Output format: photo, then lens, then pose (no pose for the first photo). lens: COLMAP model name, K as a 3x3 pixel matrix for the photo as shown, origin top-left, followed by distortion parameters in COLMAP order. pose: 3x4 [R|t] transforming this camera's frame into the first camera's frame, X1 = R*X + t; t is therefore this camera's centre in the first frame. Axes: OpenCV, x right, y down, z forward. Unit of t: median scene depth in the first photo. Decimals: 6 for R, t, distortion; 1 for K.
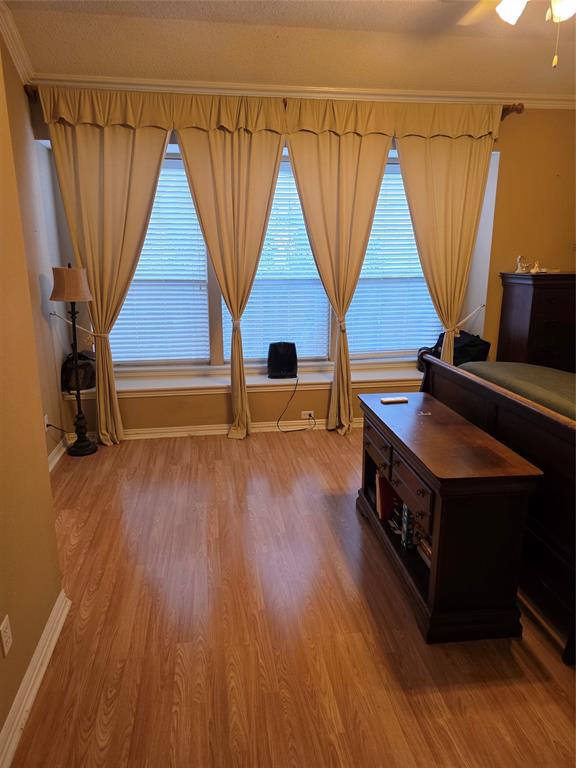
lens RADIAL K [[519.4, 0, 285.6], [0, 519.4, 388.3], [0, 0, 1]] dist [0.068196, -0.057769]
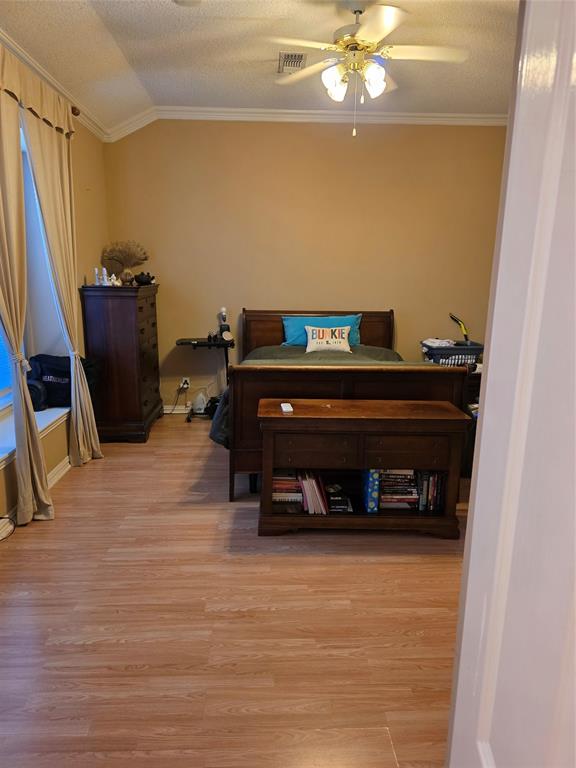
lens RADIAL K [[525.4, 0, 287.8], [0, 525.4, 385.4], [0, 0, 1]] dist [0.000550, 0.170137]
pose [[0.102243, -0.202946, 0.973837, -0.659914], [0.234513, 0.956292, 0.174668, -0.166736], [-0.966721, 0.210519, 0.145368, 0.708601]]
